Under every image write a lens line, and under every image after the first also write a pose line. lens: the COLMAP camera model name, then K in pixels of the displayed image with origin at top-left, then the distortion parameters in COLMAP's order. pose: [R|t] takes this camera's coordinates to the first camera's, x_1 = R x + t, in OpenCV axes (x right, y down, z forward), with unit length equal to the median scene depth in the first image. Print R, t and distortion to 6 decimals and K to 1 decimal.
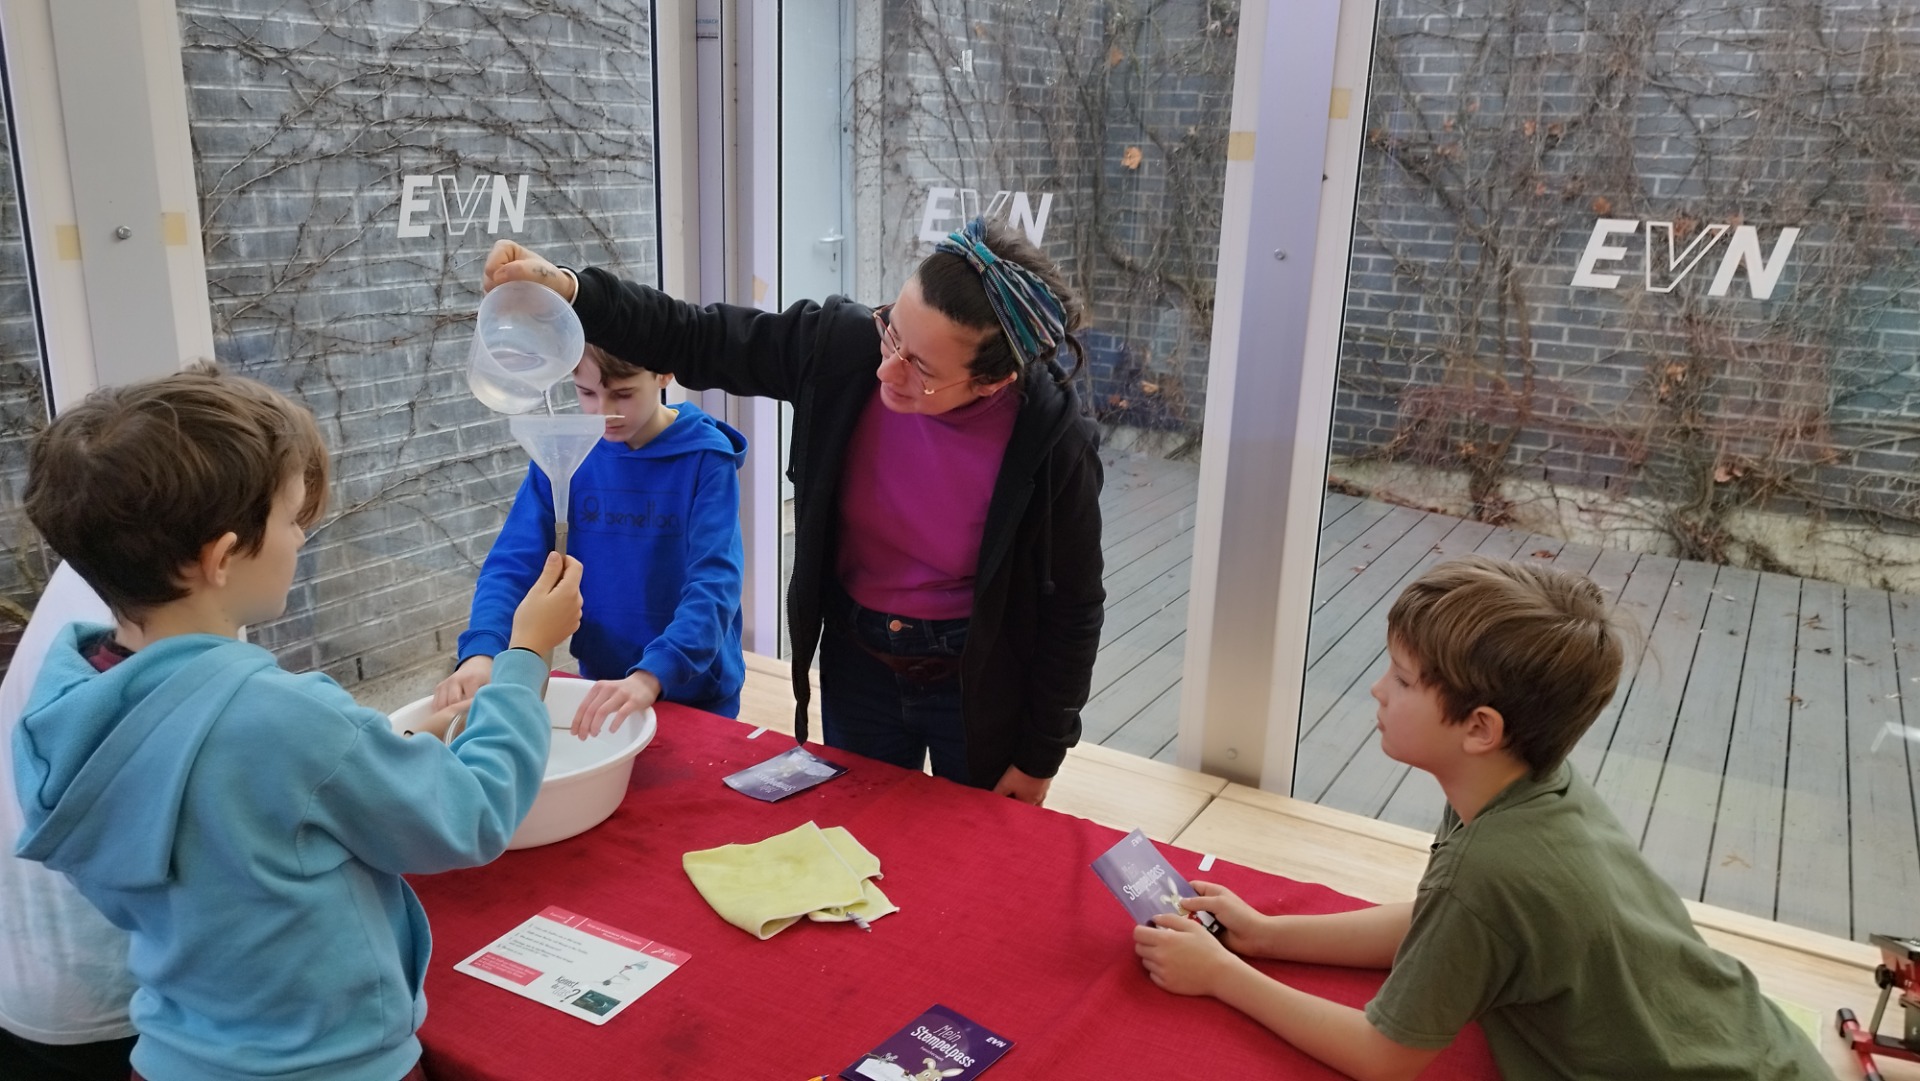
lens RADIAL K [[1405.8, 0, 955.4], [0, 1405.8, 542.3], [0, 0, 1]] dist [0.043600, -0.049409]
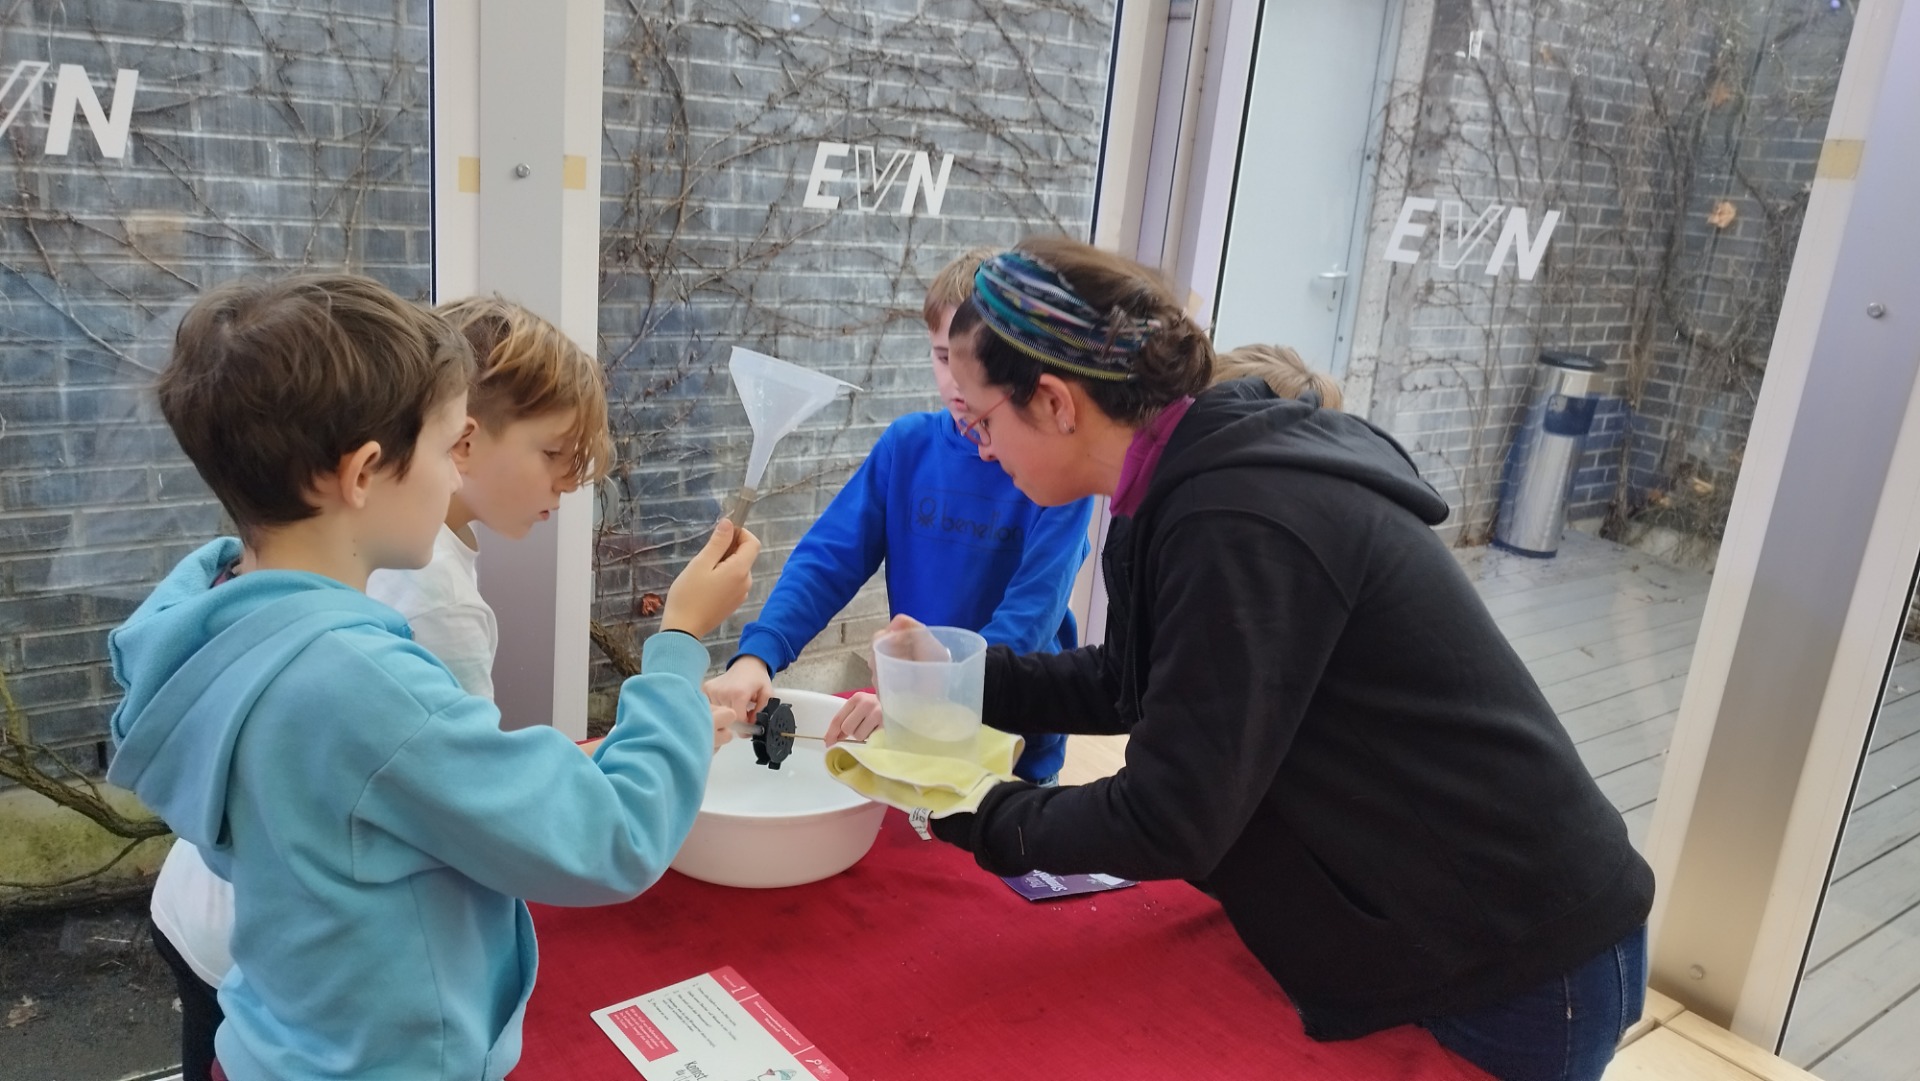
lens RADIAL K [[1405.8, 0, 955.4], [0, 1405.8, 542.3], [0, 0, 1]] dist [0.043600, -0.049409]
pose [[0.926165, 0.153283, -0.344561, 0.038728], [-0.163826, 0.986488, -0.001505, -0.005532], [0.339675, 0.057842, 0.938763, 0.103329]]
